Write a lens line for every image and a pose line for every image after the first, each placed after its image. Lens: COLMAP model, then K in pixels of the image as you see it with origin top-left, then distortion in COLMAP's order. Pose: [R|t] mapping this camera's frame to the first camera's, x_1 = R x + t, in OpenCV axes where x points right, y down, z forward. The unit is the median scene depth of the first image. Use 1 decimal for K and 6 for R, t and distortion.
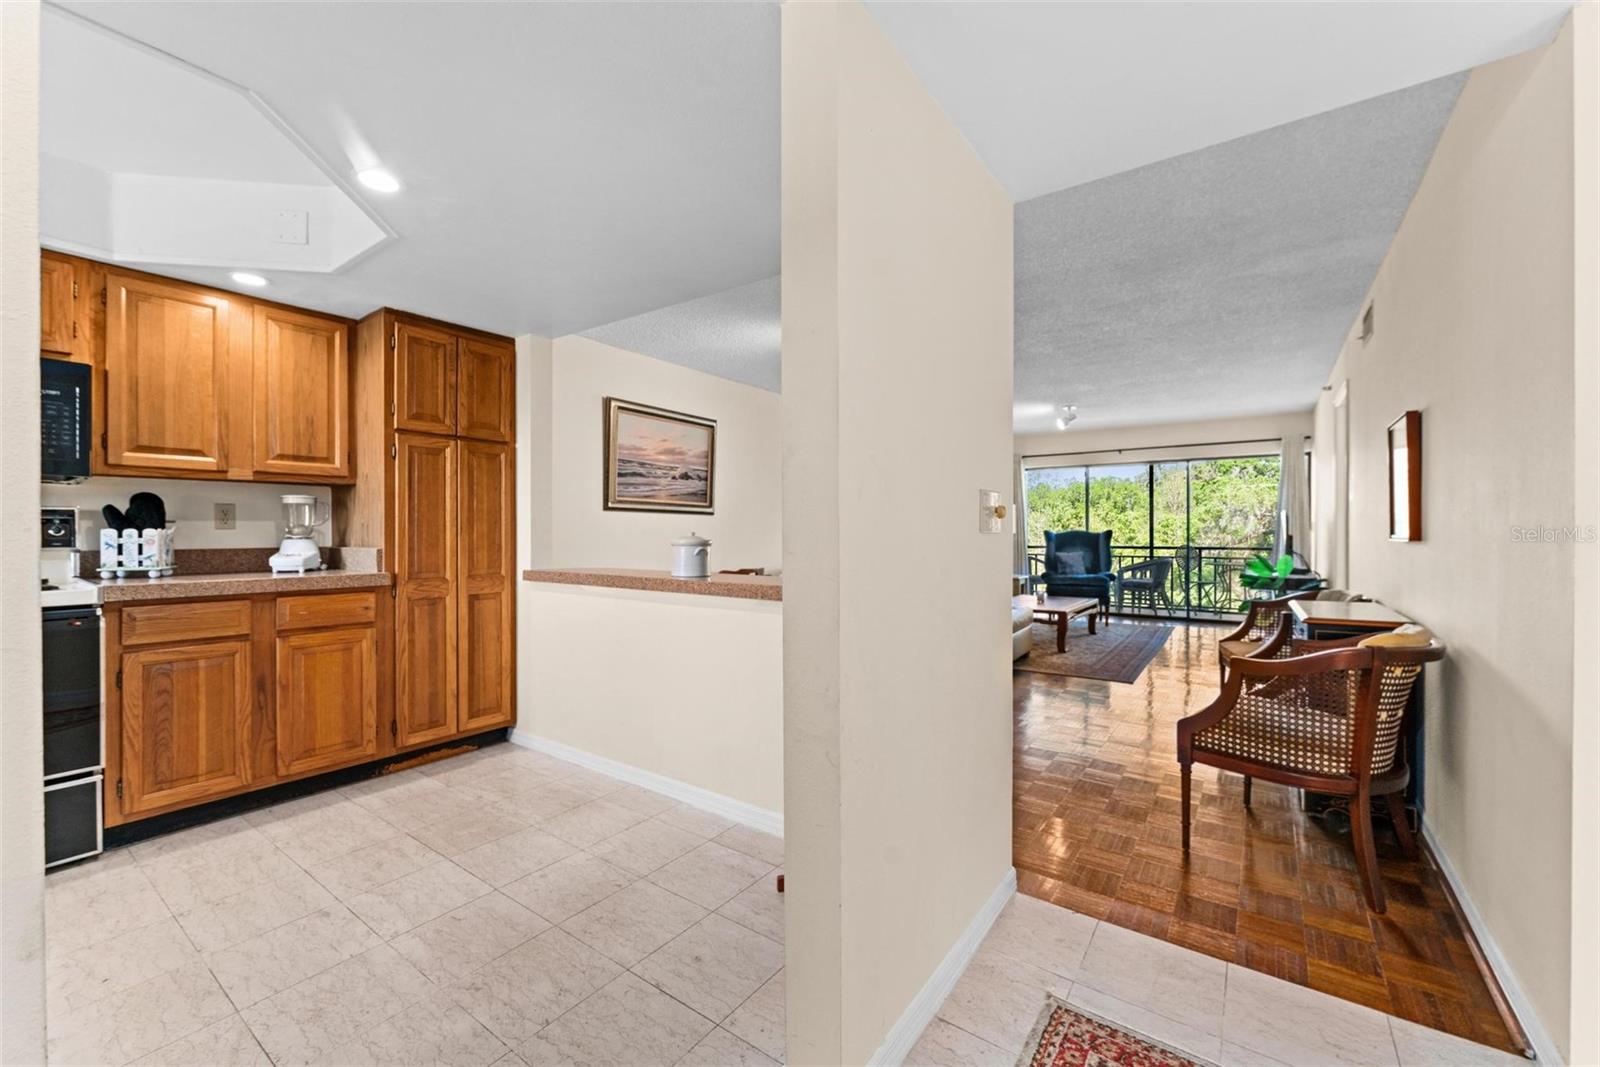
lens RADIAL K [[634.5, 0, 801.8], [0, 634.5, 534.6], [0, 0, 1]] dist [0.001865, 0.000427]
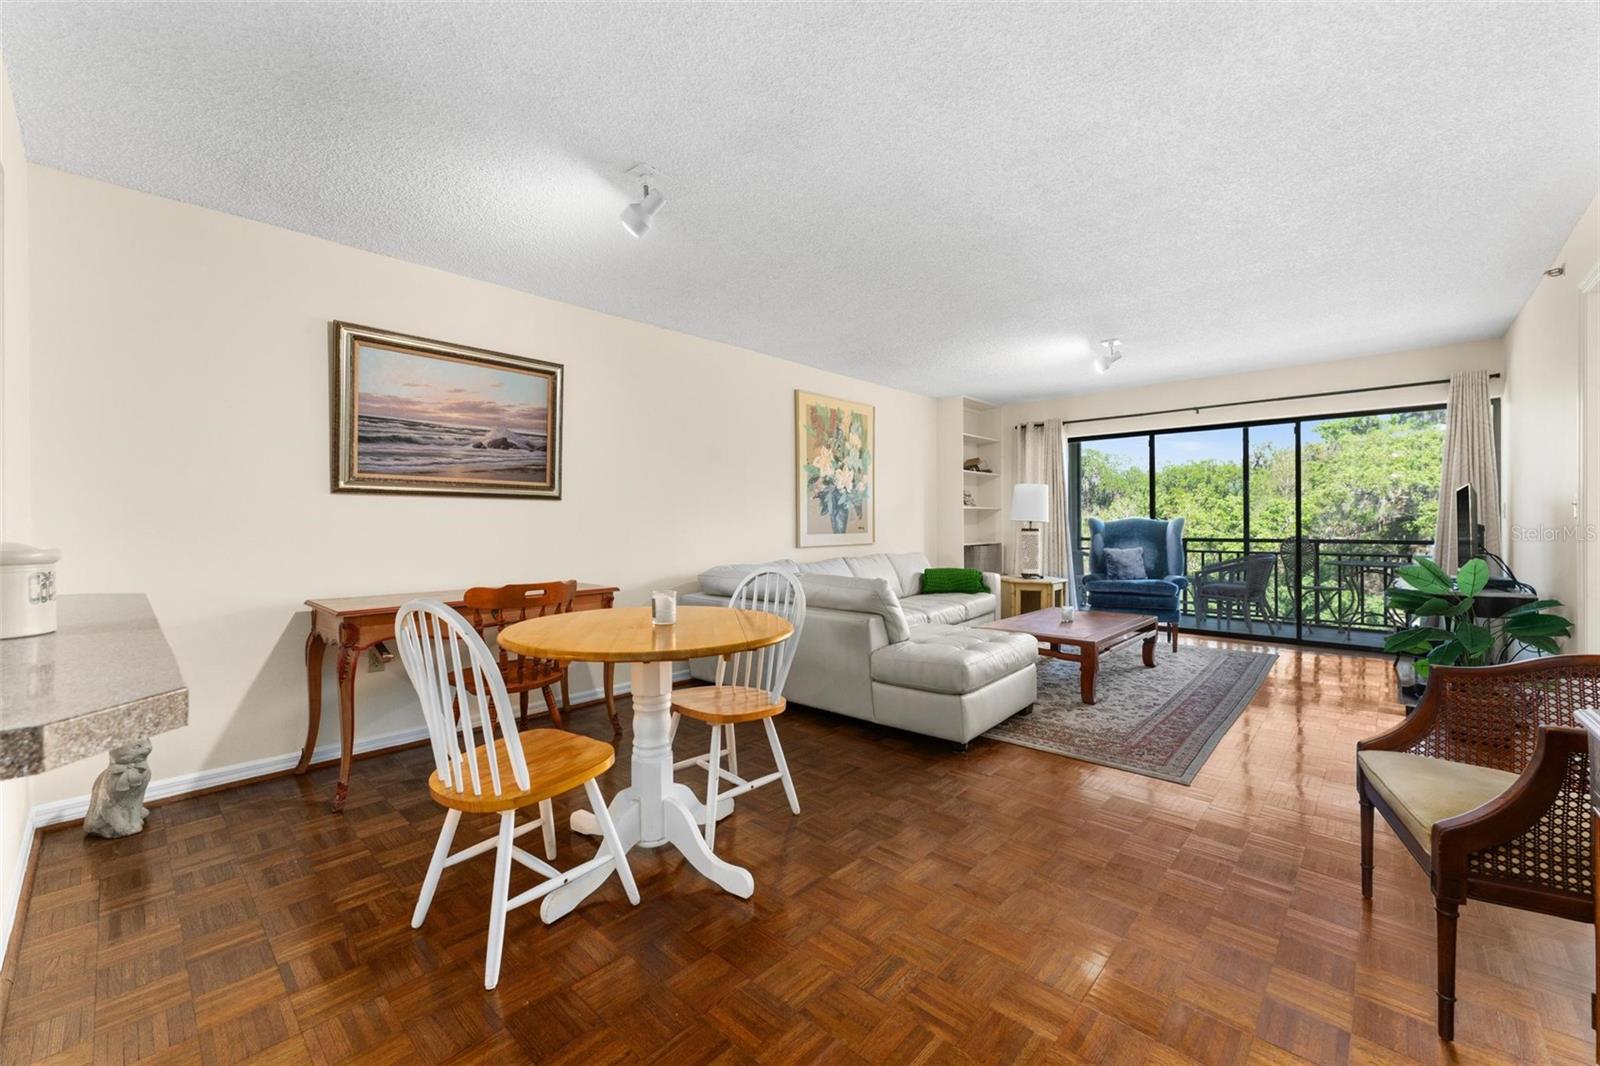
lens RADIAL K [[634.5, 0, 797.9], [0, 634.5, 522.4], [0, 0, 1]] dist [0.001865, 0.000427]
pose [[0.992108, -0.004671, -0.125300, 0.175359], [0.004506, 0.999989, -0.001603, -0.002838], [0.125306, 0.001026, 0.992118, 0.277697]]
